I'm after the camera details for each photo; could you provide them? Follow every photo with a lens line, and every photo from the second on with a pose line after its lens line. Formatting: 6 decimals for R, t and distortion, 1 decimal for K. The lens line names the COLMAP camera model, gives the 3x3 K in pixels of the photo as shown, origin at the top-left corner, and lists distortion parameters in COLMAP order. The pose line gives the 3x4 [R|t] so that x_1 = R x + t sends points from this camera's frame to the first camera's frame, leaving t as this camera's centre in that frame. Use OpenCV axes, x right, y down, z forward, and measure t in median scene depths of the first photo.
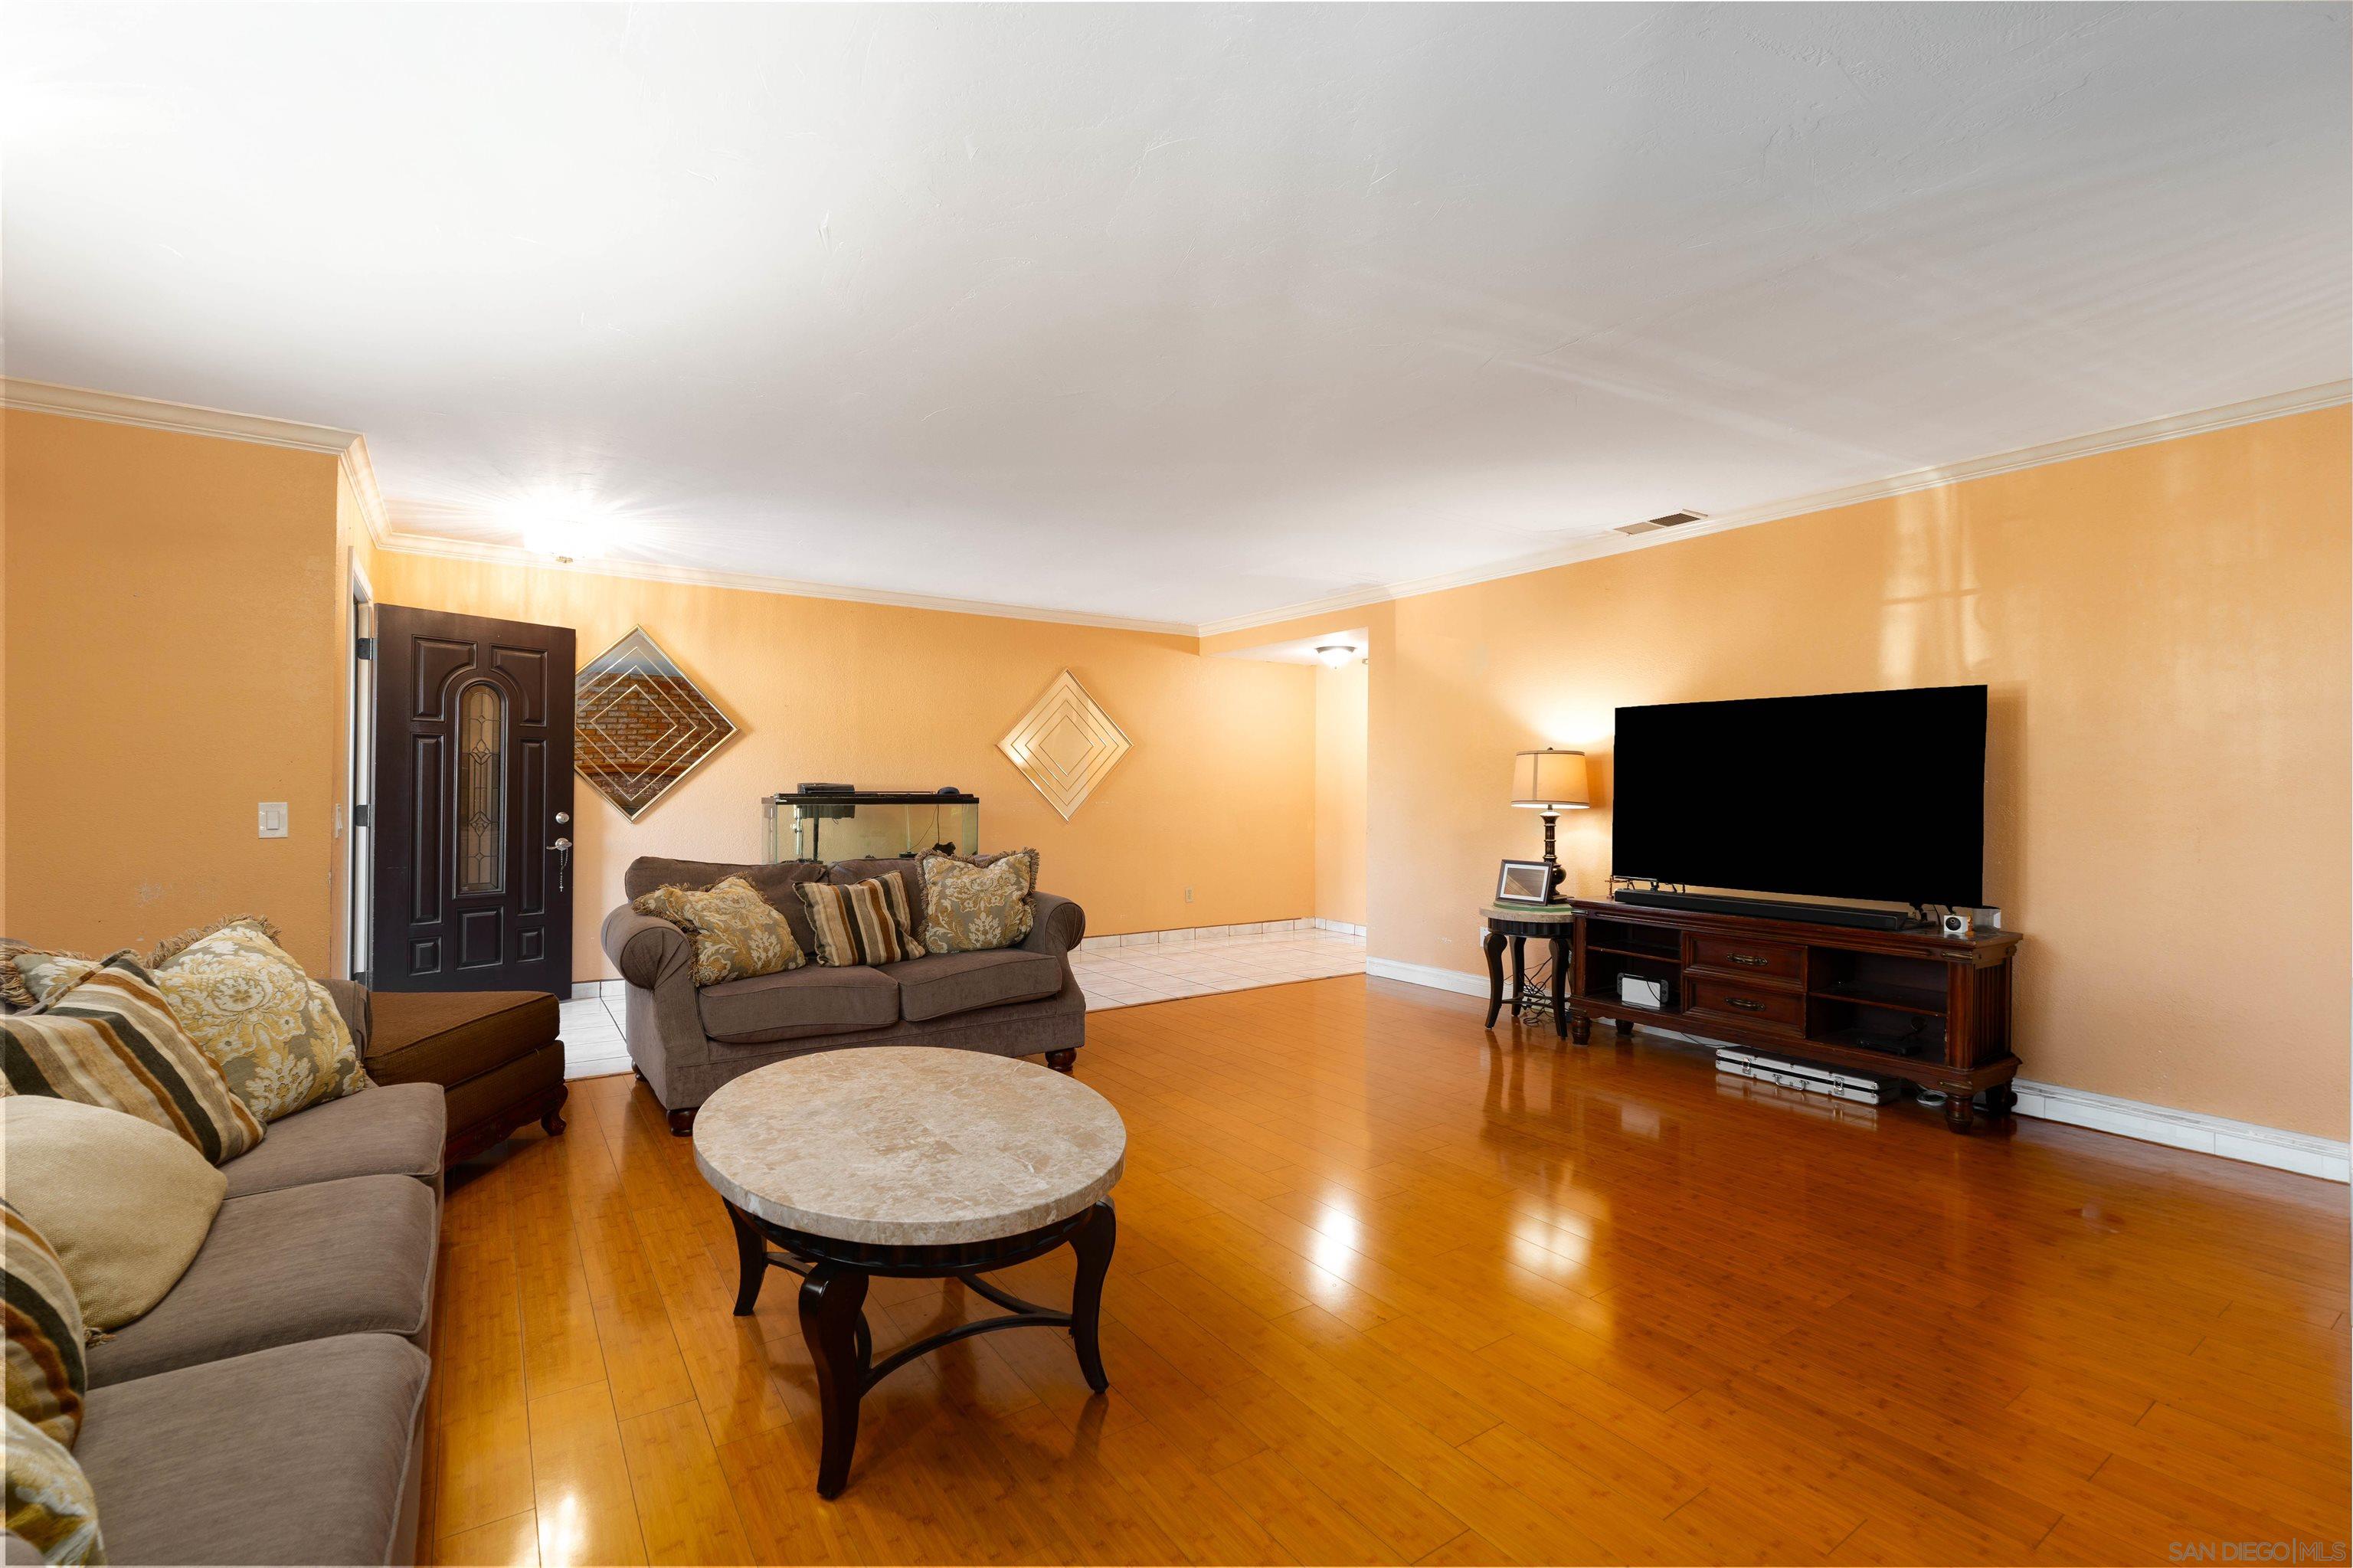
lens RADIAL K [[1038.3, 0, 1177.0], [0, 1038.3, 786.3], [0, 0, 1]] dist [-0.001751, 0.000388]
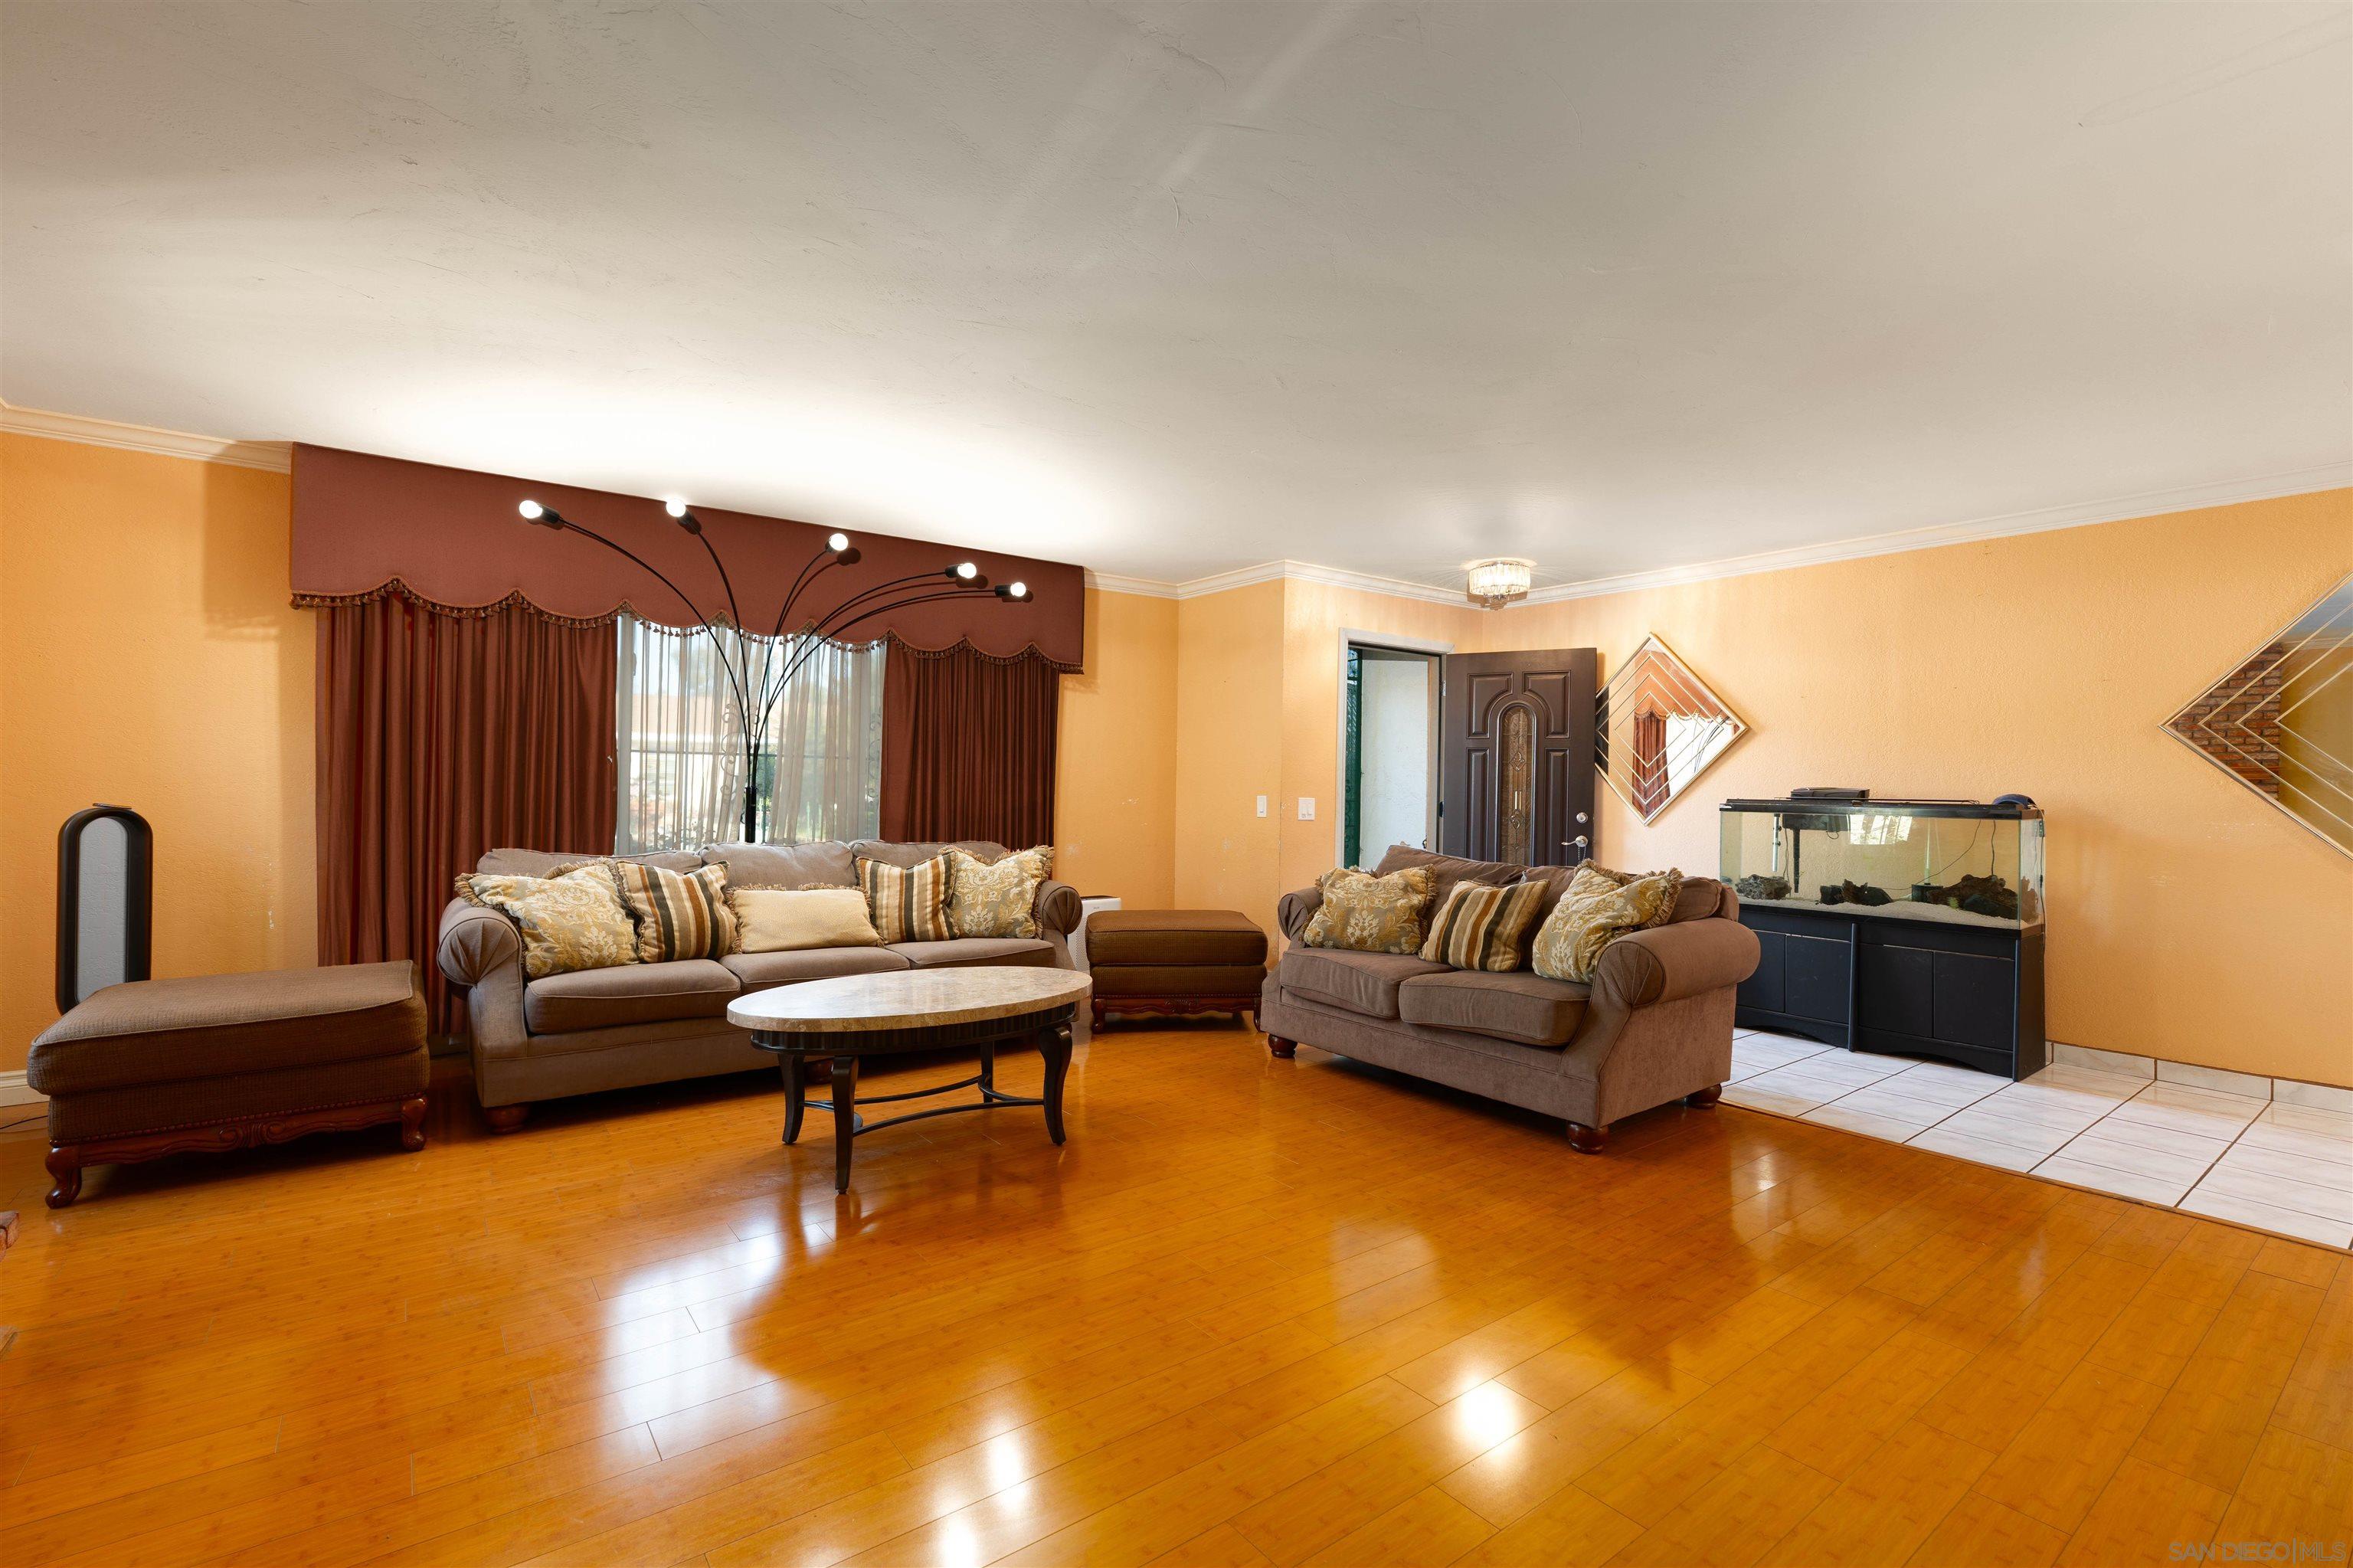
lens RADIAL K [[1038.3, 0, 1172.8], [0, 1038.3, 780.5], [0, 0, 1]] dist [-0.001751, 0.000388]
pose [[0.045516, -0.002652, -0.998960, 0.490669], [-0.009553, 0.999950, -0.003090, -0.001758], [0.998918, 0.009684, 0.045489, 0.480540]]
